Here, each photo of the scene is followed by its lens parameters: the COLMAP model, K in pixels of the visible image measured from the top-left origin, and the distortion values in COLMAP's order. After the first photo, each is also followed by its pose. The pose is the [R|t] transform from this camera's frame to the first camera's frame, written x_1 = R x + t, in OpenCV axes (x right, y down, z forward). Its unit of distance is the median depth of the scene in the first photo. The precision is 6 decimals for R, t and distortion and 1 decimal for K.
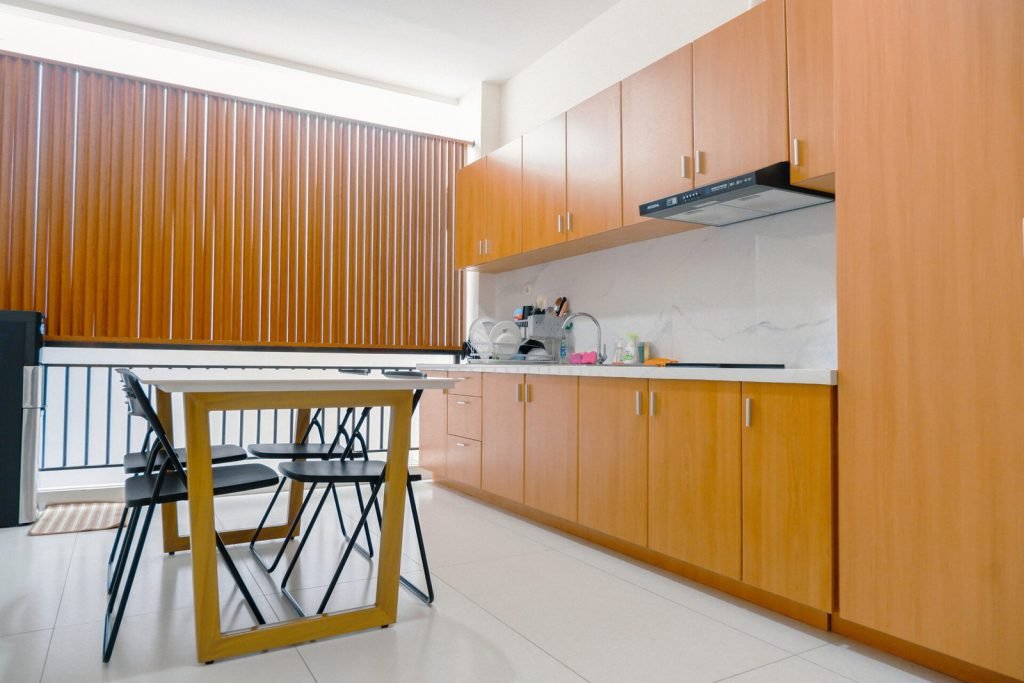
lens RADIAL K [[661.8, 0, 511.6], [0, 661.8, 337.4], [0, 0, 1]] dist [-0.013278, 0.007468]
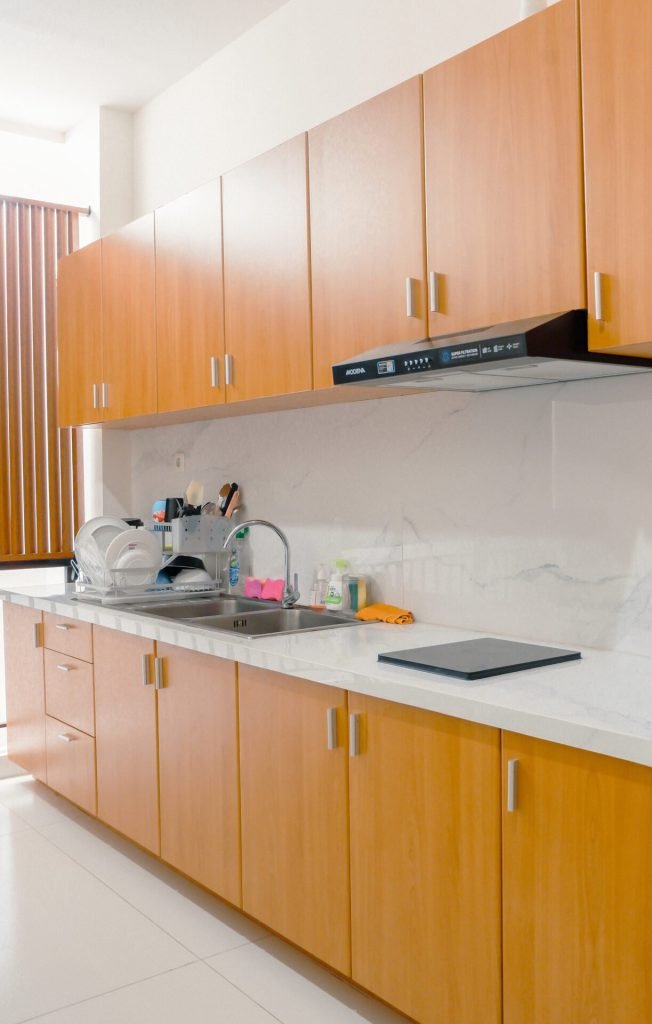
lens RADIAL K [[950.7, 0, 341.5], [0, 950.7, 505.0], [0, 0, 1]] dist [-0.029757, 0.000000]
pose [[0.991697, -0.020546, 0.126945, 0.092922], [0.013692, 0.998413, 0.054629, -0.122293], [-0.127866, -0.052437, 0.990404, 0.190290]]
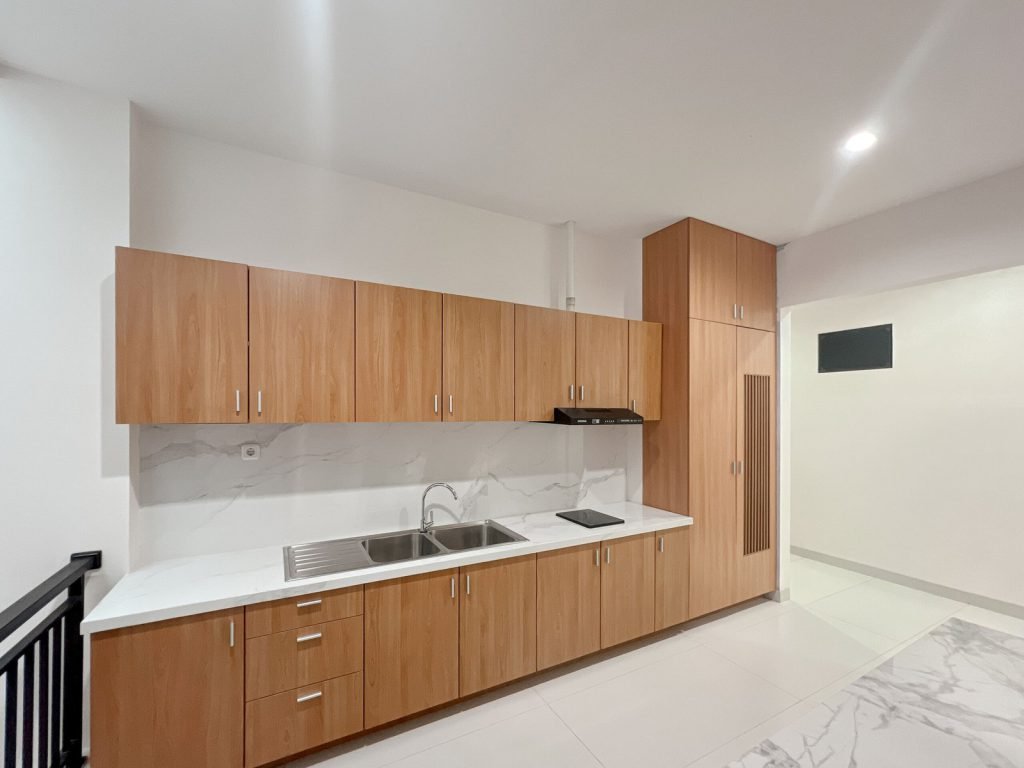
lens RADIAL K [[420.8, 0, 504.7], [0, 420.8, 408.6], [0, 0, 1]] dist [-0.001935, 0.000939]
pose [[0.049155, -0.000014, 0.998791, -0.690513], [-0.038673, 0.999250, 0.001918, -0.208373], [-0.998042, -0.038720, 0.049118, 1.066274]]
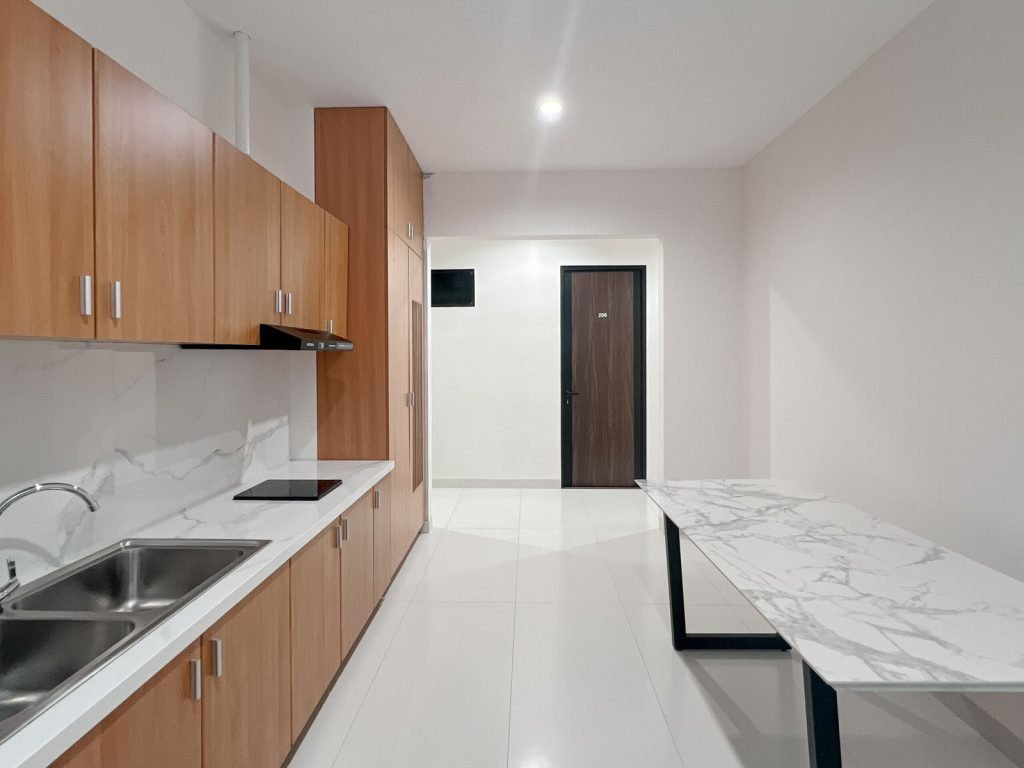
lens RADIAL K [[495.3, 0, 508.0], [0, 495.3, 356.3], [0, 0, 1]] dist [0.000942, -0.000564]
pose [[-0.839155, -0.004041, 0.543877, -0.417158], [-0.019028, 0.999578, -0.021931, -0.159598], [-0.543559, -0.028753, -0.838878, 1.383386]]
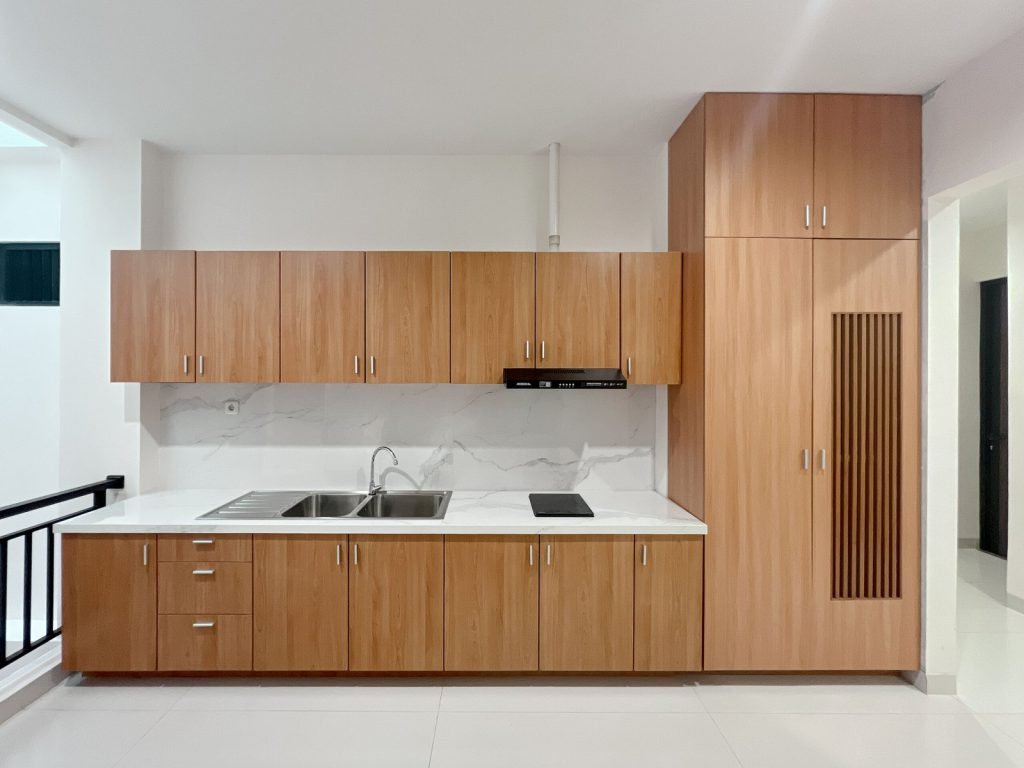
lens RADIAL K [[420.8, 0, 493.1], [0, 420.8, 376.2], [0, 0, 1]] dist [-0.001935, 0.000939]
pose [[0.510064, -0.003979, 0.860127, -0.447393], [-0.029623, 0.999315, 0.022189, -0.214887], [-0.859626, -0.036797, 0.509597, 0.622699]]
